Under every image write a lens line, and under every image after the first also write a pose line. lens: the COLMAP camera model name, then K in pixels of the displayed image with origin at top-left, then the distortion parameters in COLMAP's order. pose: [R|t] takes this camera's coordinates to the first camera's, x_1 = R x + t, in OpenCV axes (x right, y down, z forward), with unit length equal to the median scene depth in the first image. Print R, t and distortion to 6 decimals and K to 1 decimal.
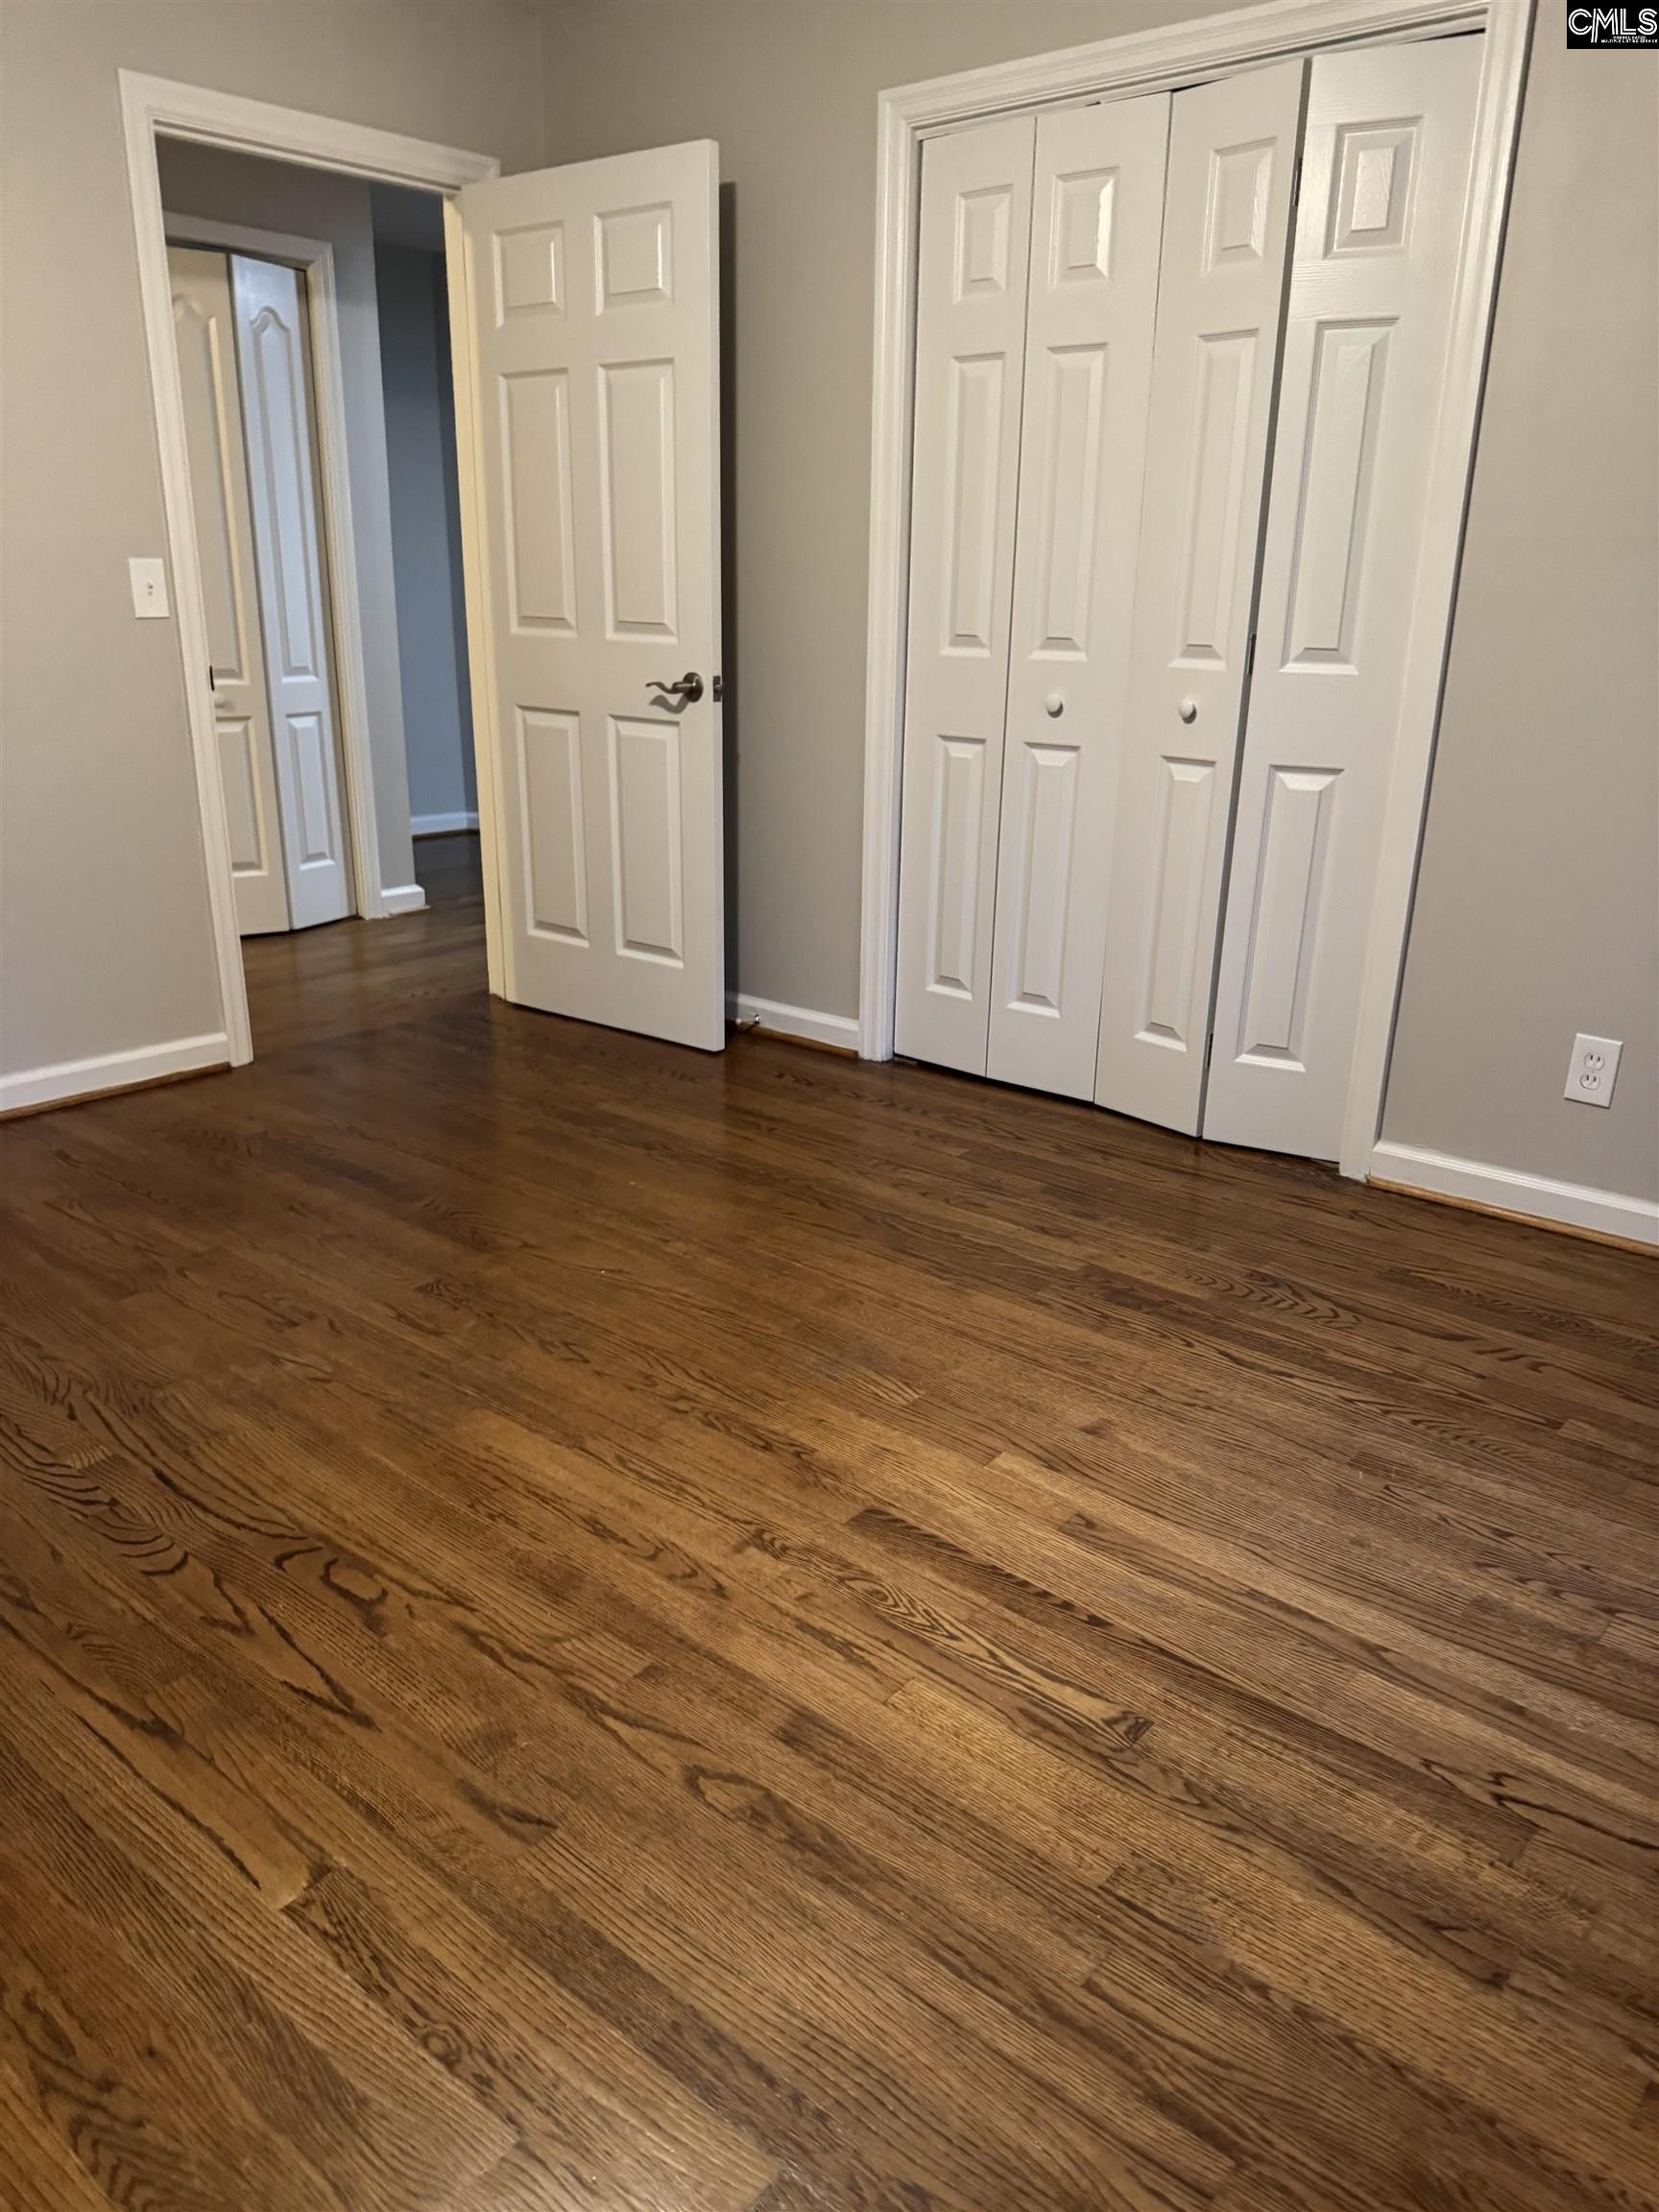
lens RADIAL K [[1634.4, 0, 829.5], [0, 1634.4, 1106.0], [0, 0, 1]] dist [0.049441, 0.000554]
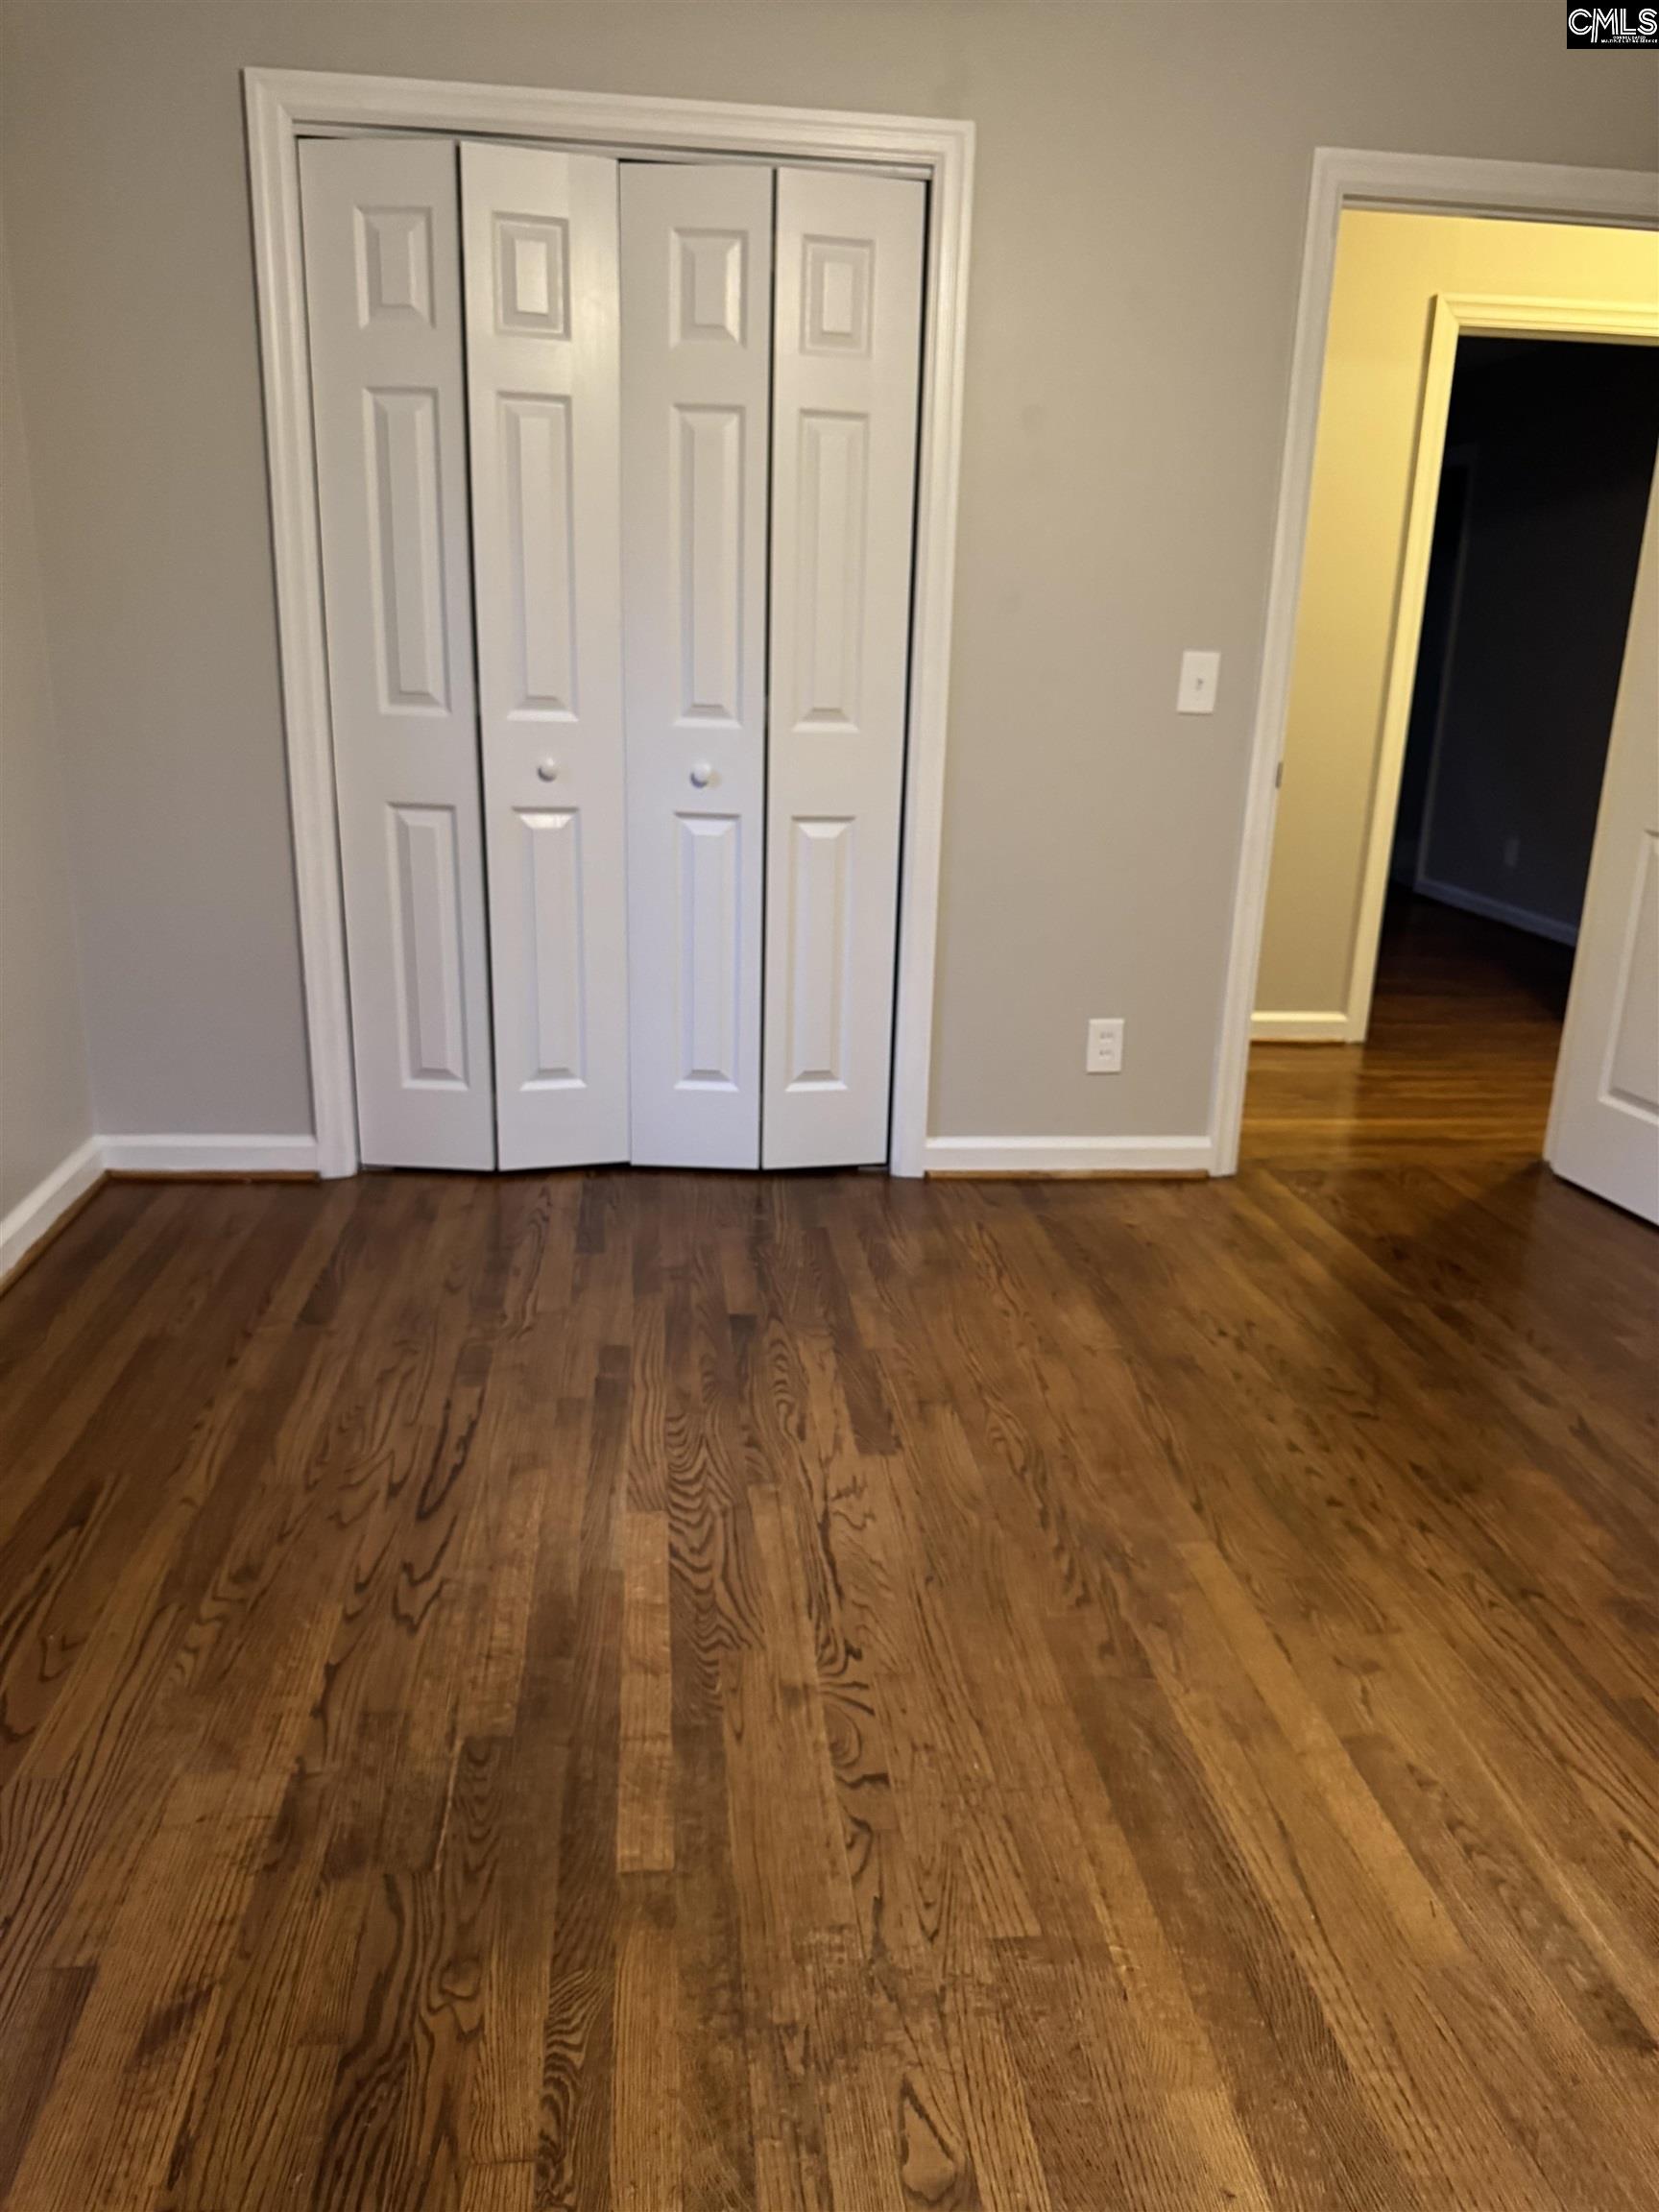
lens RADIAL K [[1585.7, 0, 829.5], [0, 1585.7, 1106.0], [0, 0, 1]] dist [0.059855, -0.080298]
pose [[0.675139, -0.198282, 0.710543, -0.487959], [0.197319, 0.976643, 0.085052, -0.106984], [-0.710811, 0.082782, 0.698495, 0.276757]]
